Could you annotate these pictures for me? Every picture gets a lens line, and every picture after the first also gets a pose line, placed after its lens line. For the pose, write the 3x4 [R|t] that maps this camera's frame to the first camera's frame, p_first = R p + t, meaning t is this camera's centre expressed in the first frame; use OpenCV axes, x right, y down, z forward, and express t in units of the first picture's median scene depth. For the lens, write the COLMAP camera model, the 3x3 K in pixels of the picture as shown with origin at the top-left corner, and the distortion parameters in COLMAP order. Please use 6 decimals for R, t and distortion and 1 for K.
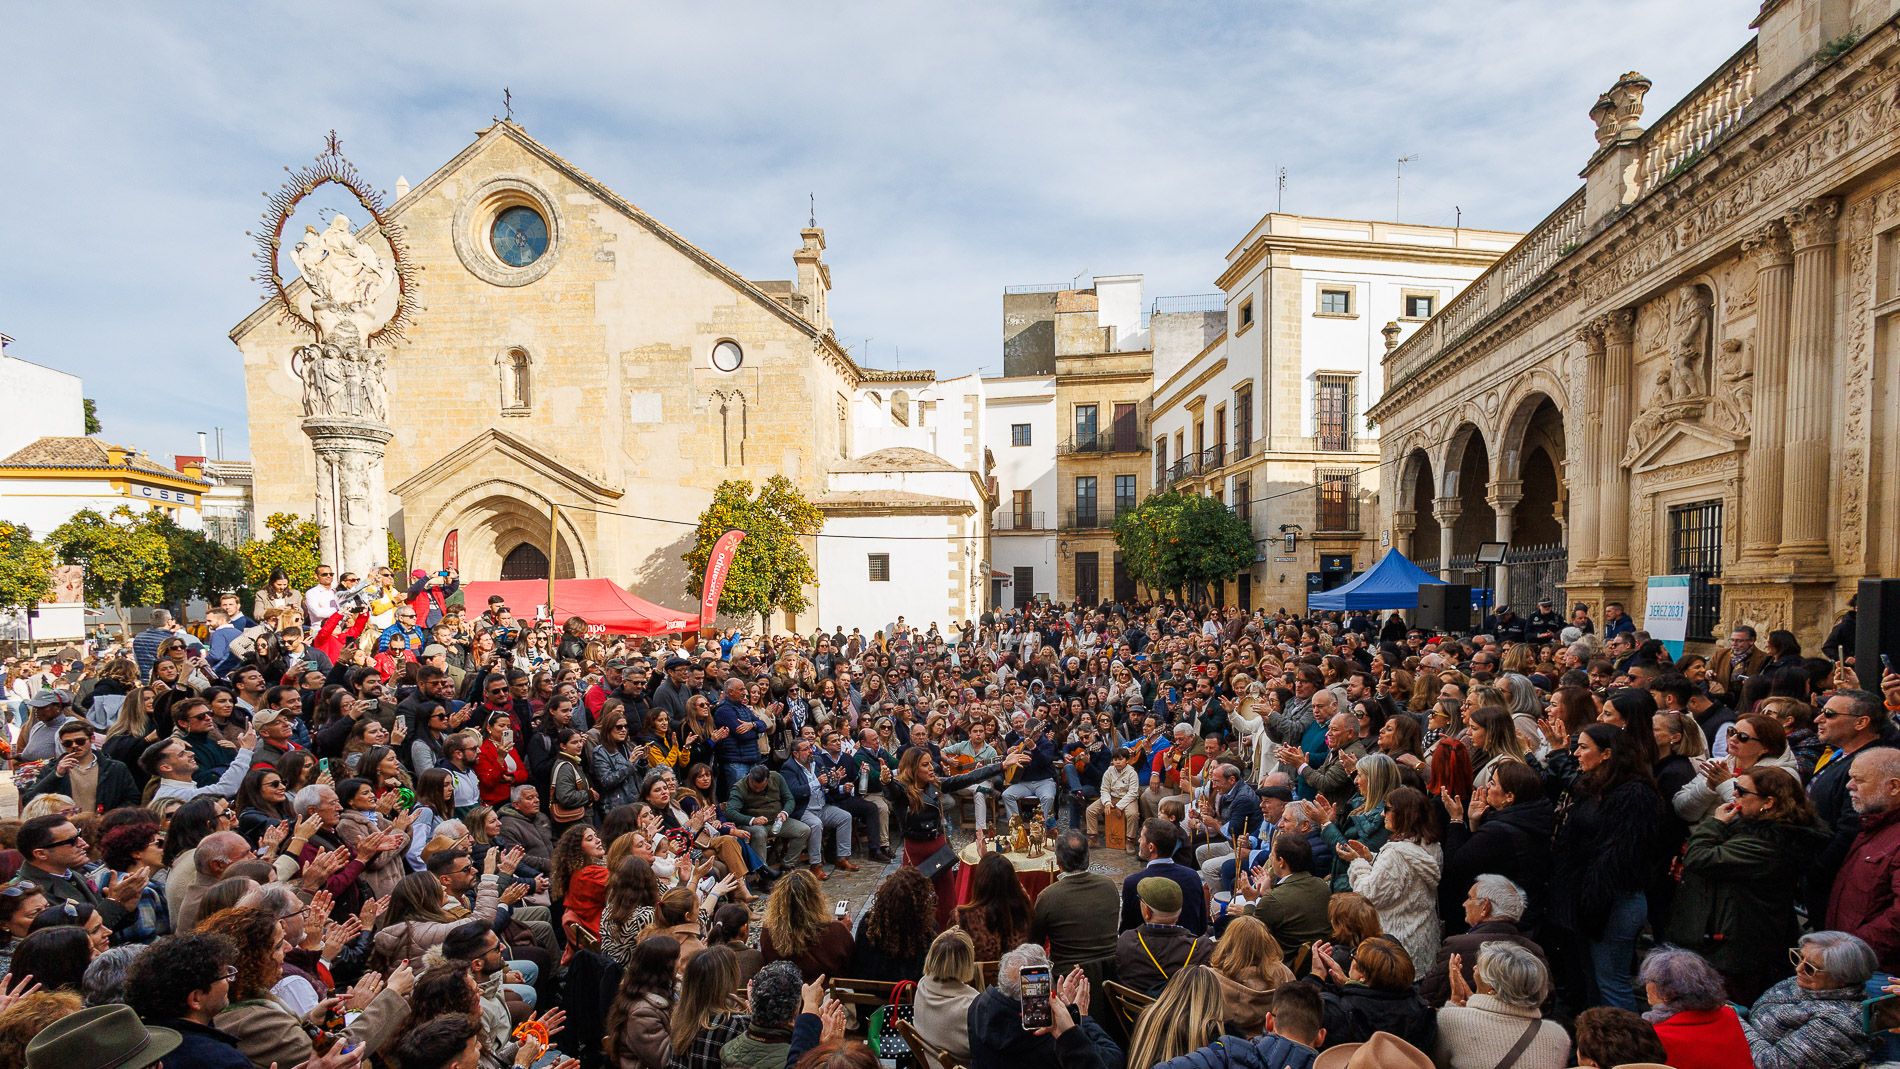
lens RADIAL K [[990.2, 0, 984.7], [0, 990.2, 657.1], [0, 0, 1]] dist [-0.000323, -0.000598]
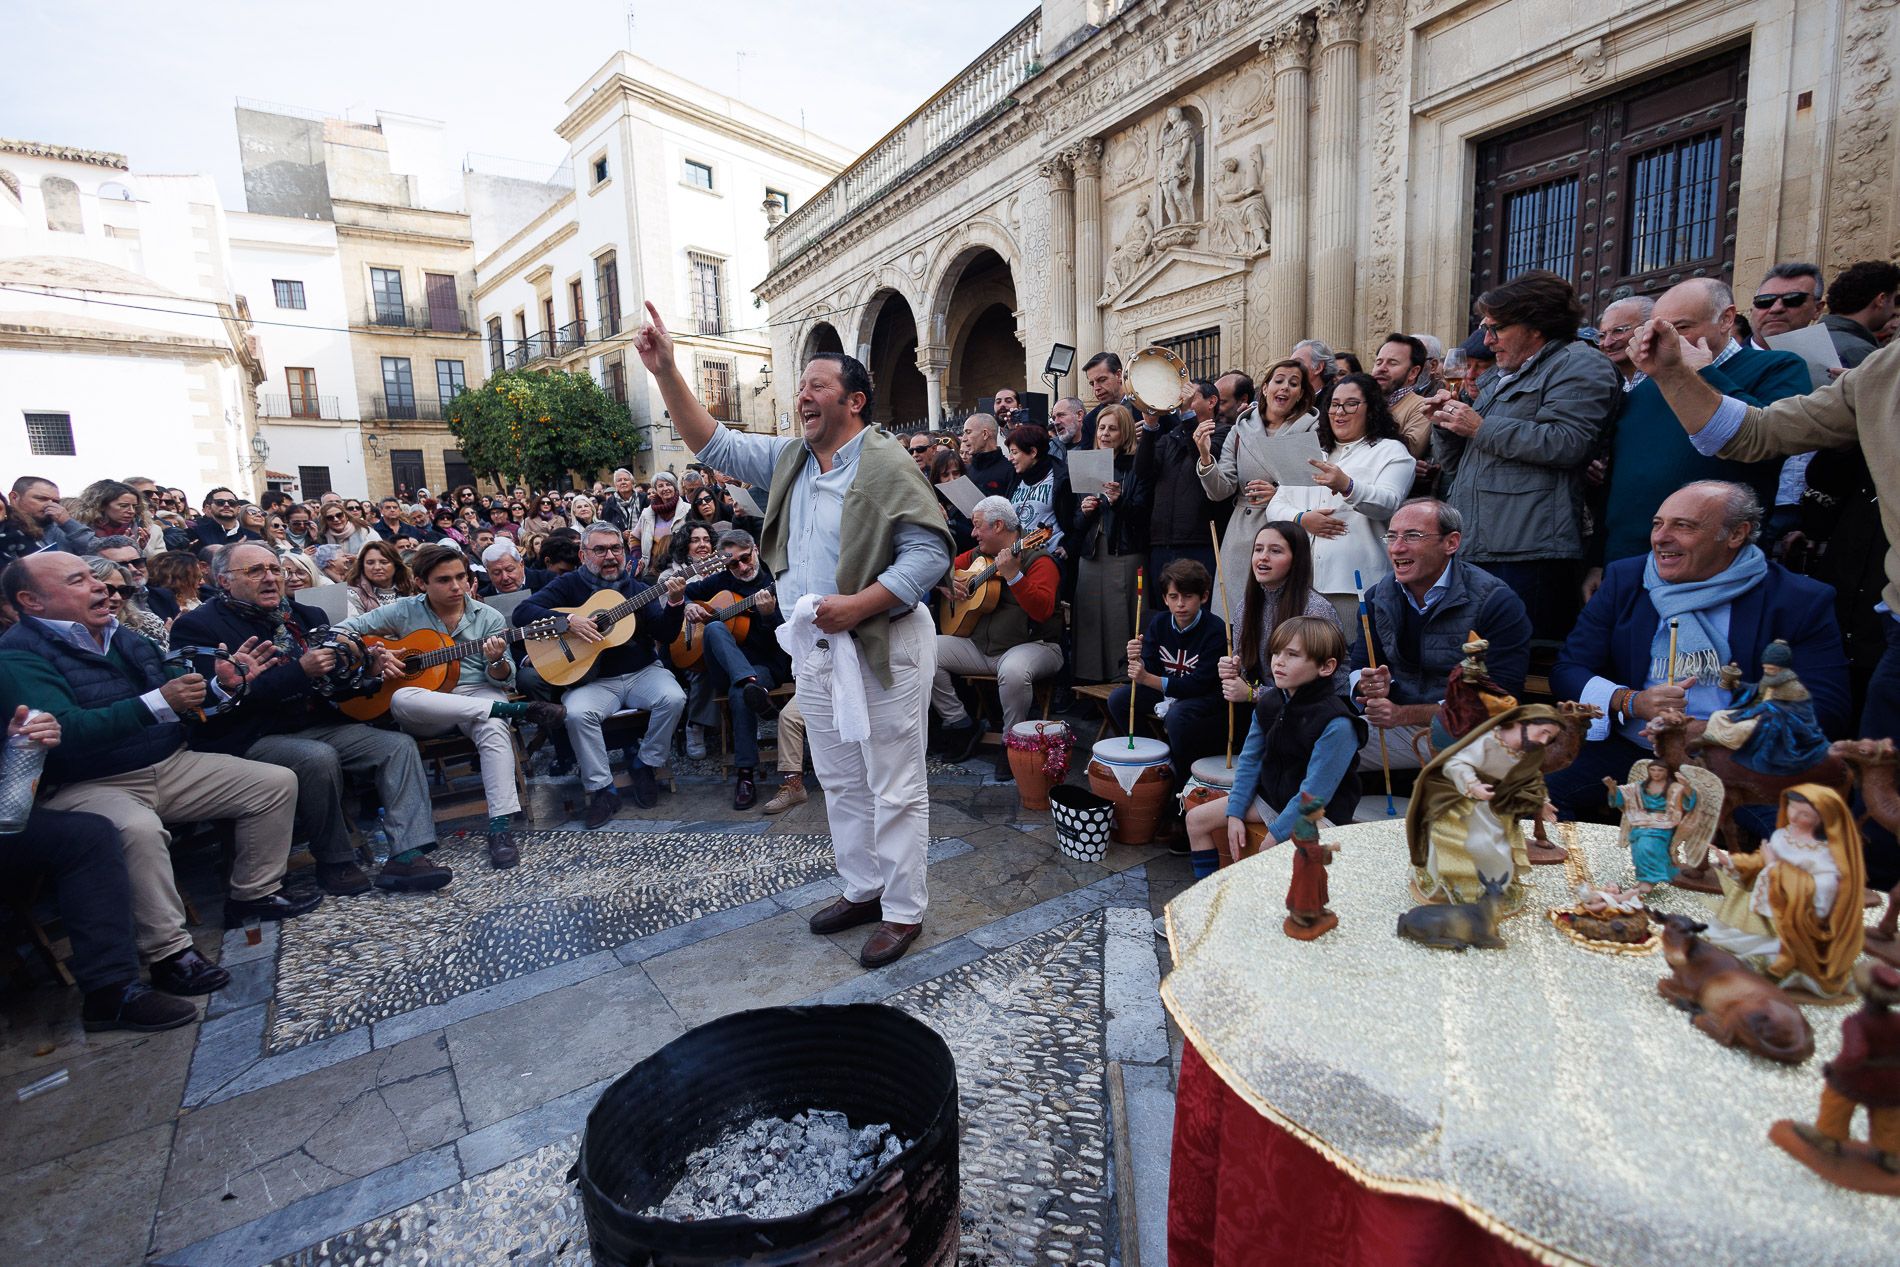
lens RADIAL K [[869.6, 0, 957.1], [0, 869.6, 632.0], [0, 0, 1]] dist [0.013885, -0.004890]
pose [[0.773471, -0.096822, 0.626393, -0.046519], [0.060740, 0.995038, 0.078803, 0.057218], [-0.630915, -0.022905, 0.775514, 0.411747]]
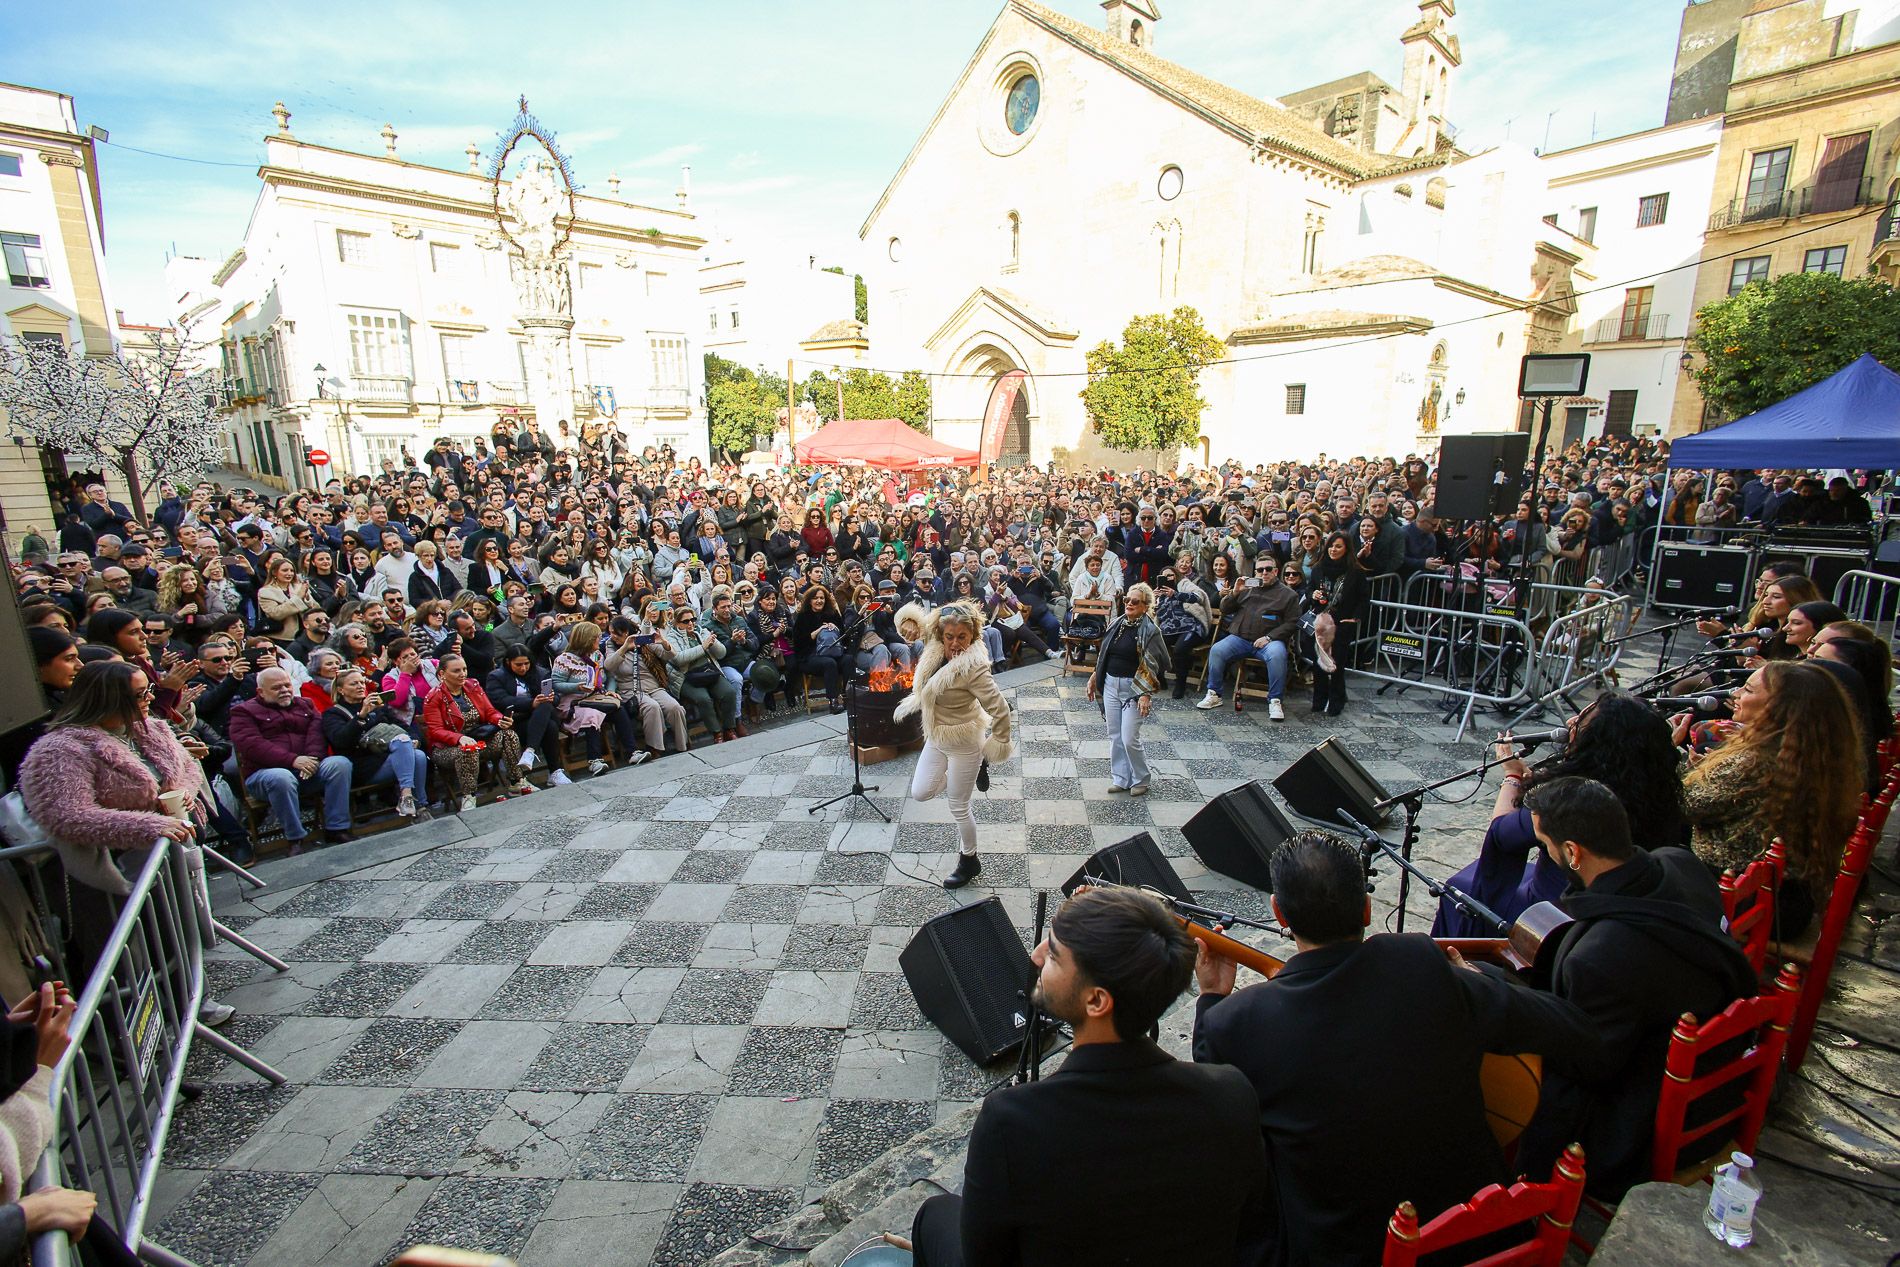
lens RADIAL K [[869.6, 0, 948.1], [0, 869.6, 630.2], [0, 0, 1]] dist [0.013885, -0.004890]
pose [[0.706011, 0.165084, -0.688691, 0.556206], [-0.043548, 0.980732, 0.190445, -0.041295], [0.706861, -0.104465, 0.699596, 0.368603]]
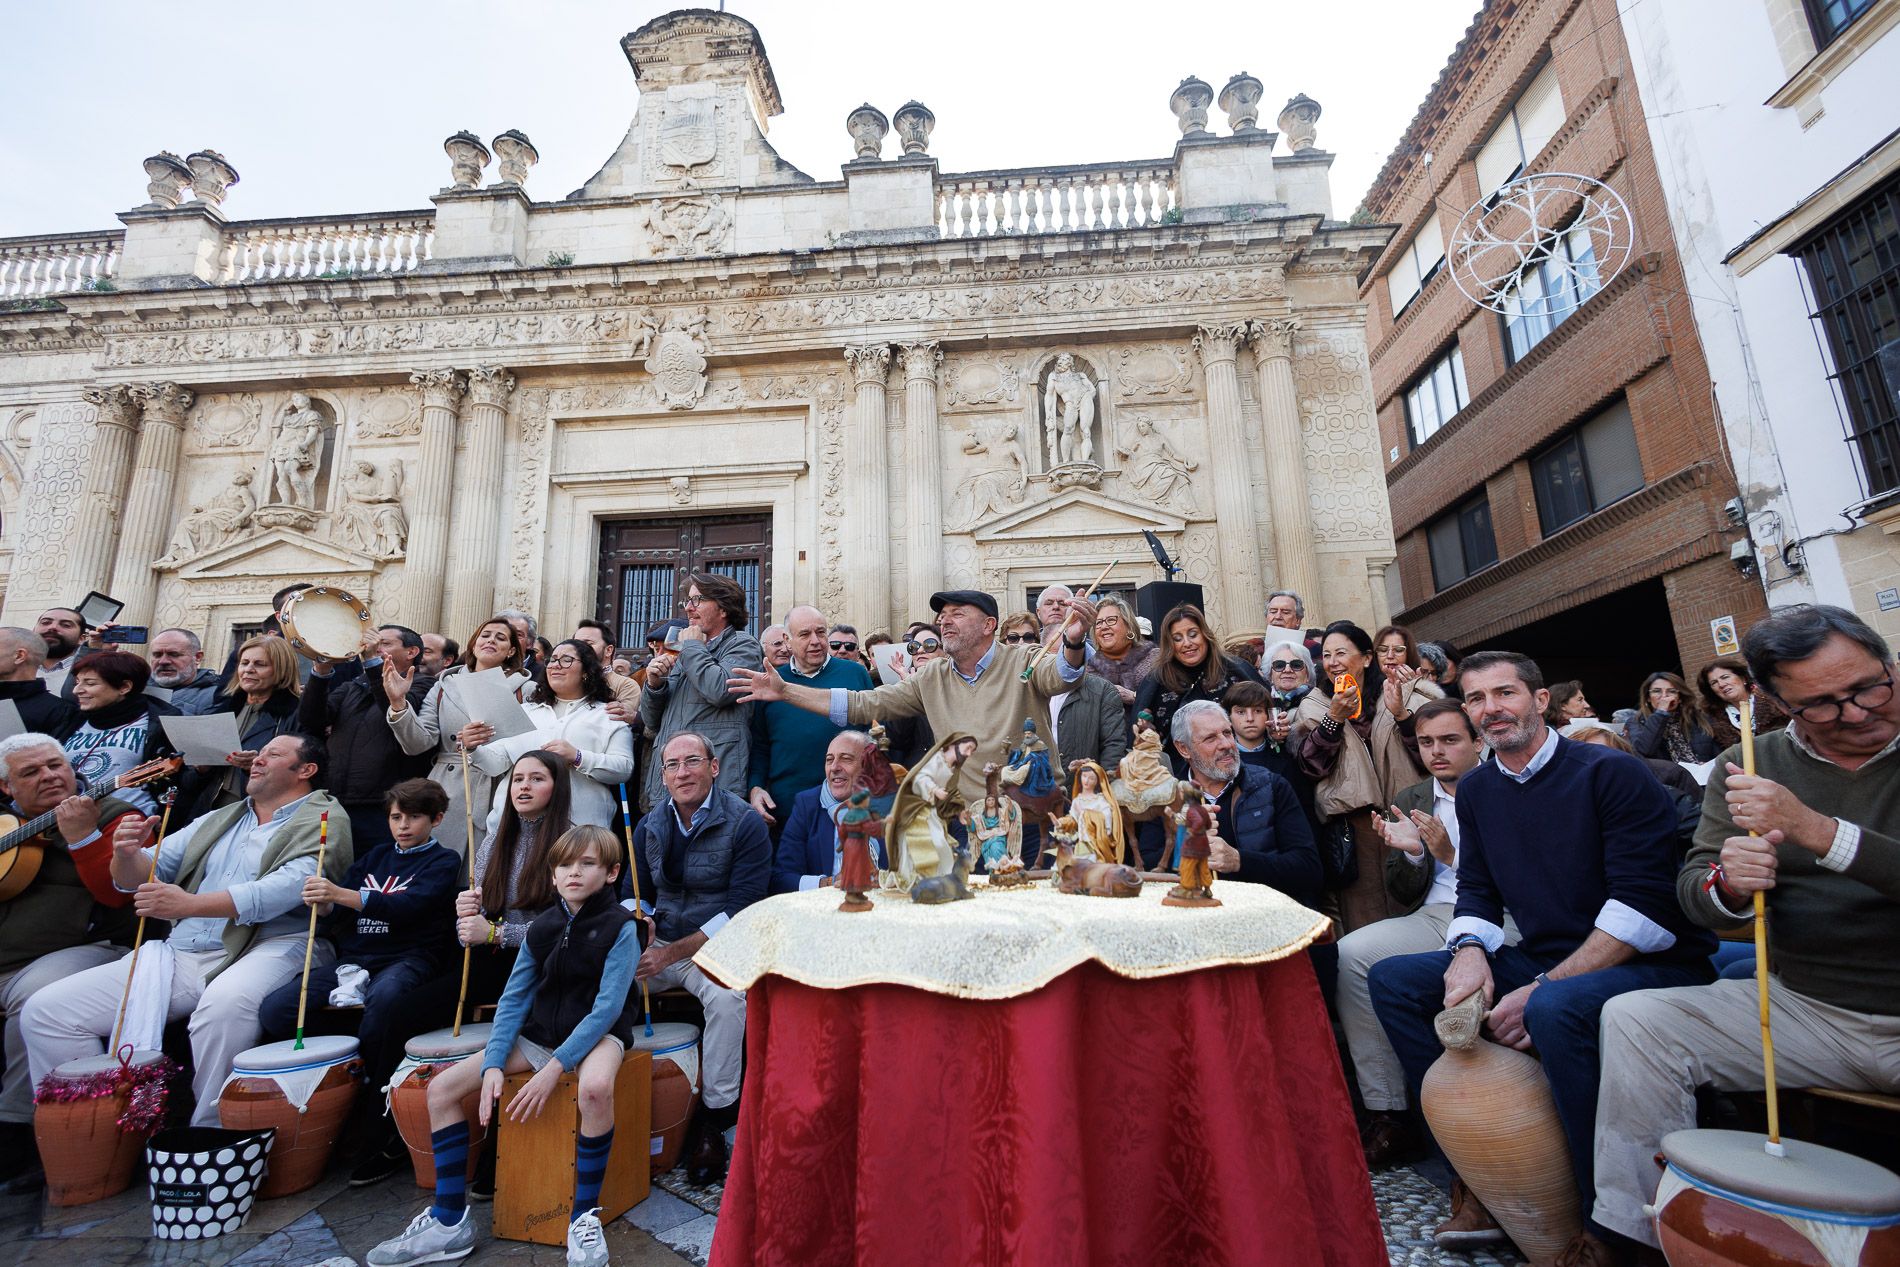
lens RADIAL K [[869.6, 0, 948.1], [0, 869.6, 636.9], [0, 0, 1]] dist [0.013885, -0.004890]
pose [[-0.061021, 0.233181, 0.970517, -0.063300], [0.086746, 0.969889, -0.227576, 0.077645], [-0.994360, 0.070301, -0.079411, 0.437712]]
